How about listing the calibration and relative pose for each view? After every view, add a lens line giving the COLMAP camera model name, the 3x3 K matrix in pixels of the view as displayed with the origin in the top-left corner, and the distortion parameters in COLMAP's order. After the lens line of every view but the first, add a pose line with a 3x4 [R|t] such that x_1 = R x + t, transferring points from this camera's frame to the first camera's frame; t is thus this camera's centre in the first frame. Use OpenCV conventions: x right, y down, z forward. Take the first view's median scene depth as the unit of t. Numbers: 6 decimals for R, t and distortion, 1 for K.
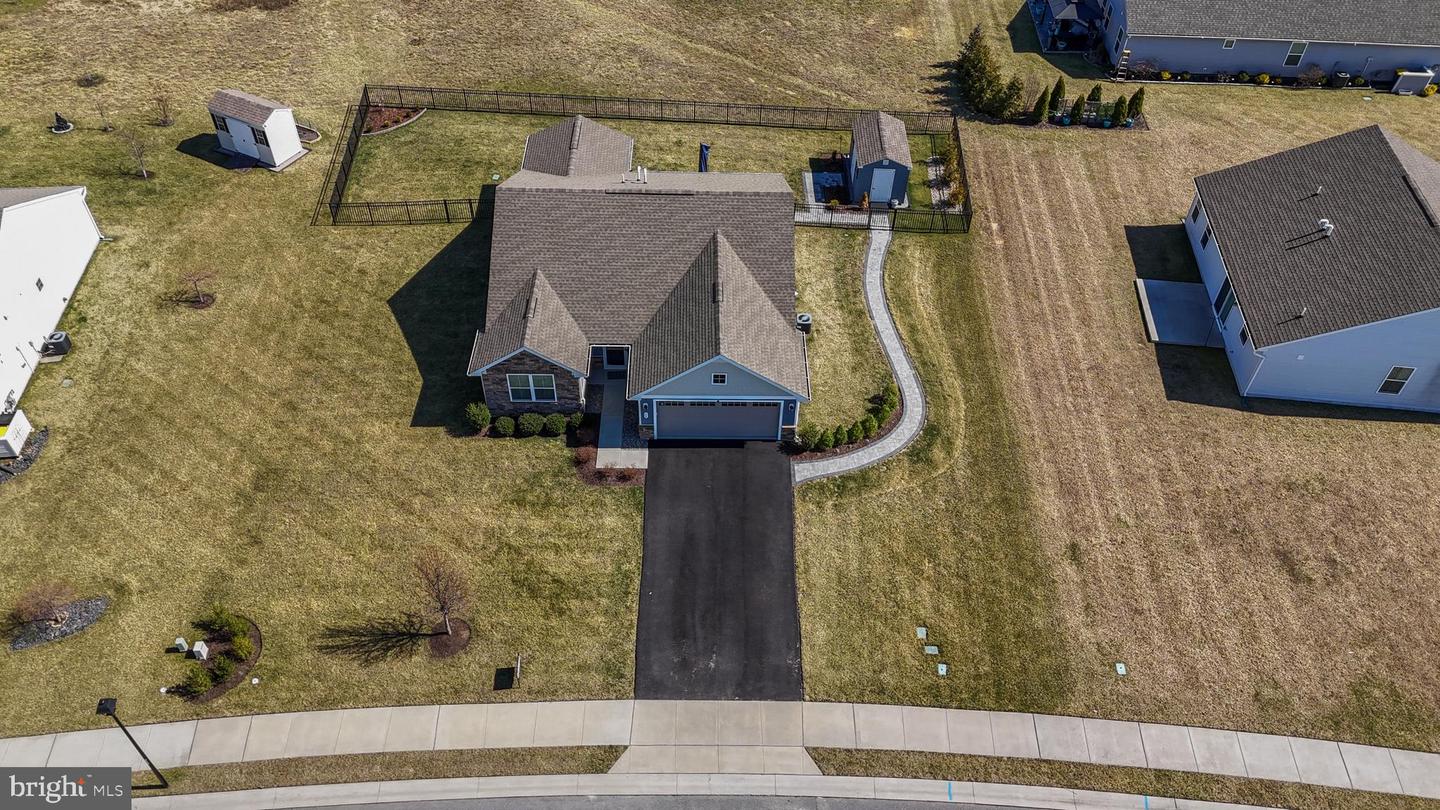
lens RADIAL K [[1055.3, 0, 720.0], [0, 1055.3, 405.0], [0, 0, 1]] dist [0.077631, -0.065552]
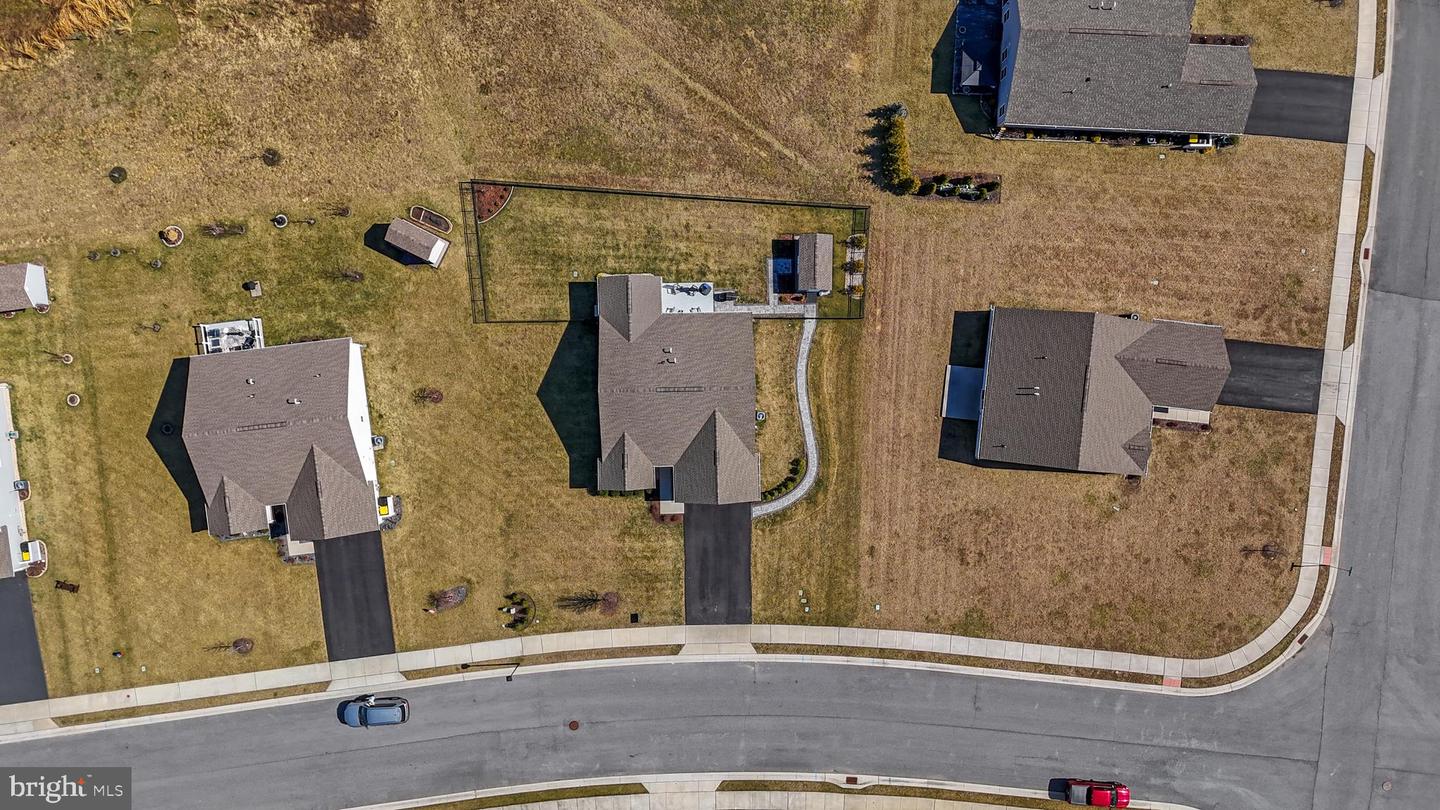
lens RADIAL K [[1054.3, 0, 720.0], [0, 1054.3, 405.0], [0, 0, 1]] dist [0.125458, -0.163949]
pose [[0.999867, -0.011856, 0.011230, -0.017123], [0.000286, 0.700314, 0.713835, -1.627413], [-0.016327, -0.713737, 0.700224, -0.353922]]
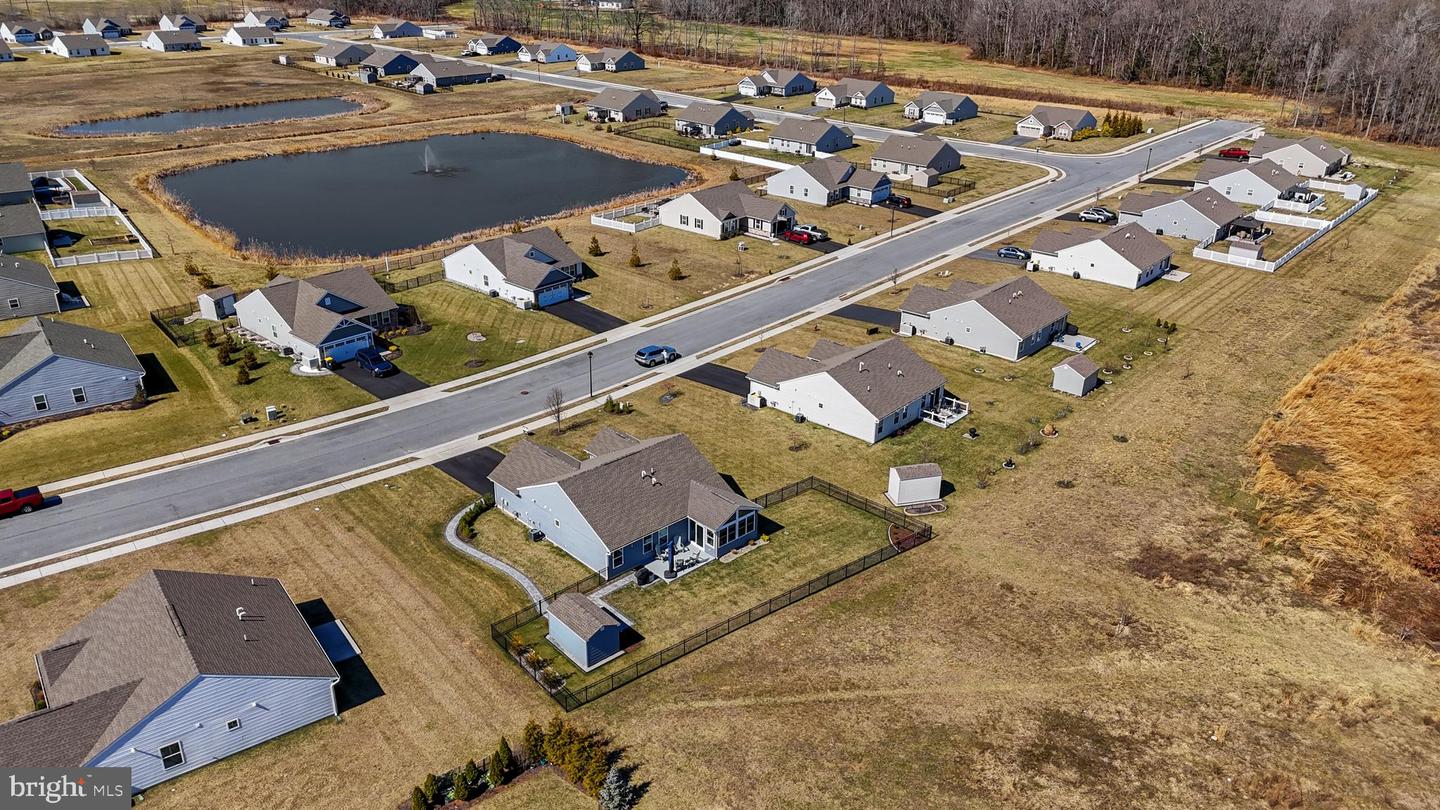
lens RADIAL K [[1054.3, 0, 720.0], [0, 1054.3, 405.0], [0, 0, 1]] dist [0.125458, -0.163949]
pose [[-0.732668, 0.251100, -0.632571, 1.019719], [-0.502043, 0.428135, 0.751434, -1.836516], [0.459511, 0.868130, -0.187618, 1.443529]]
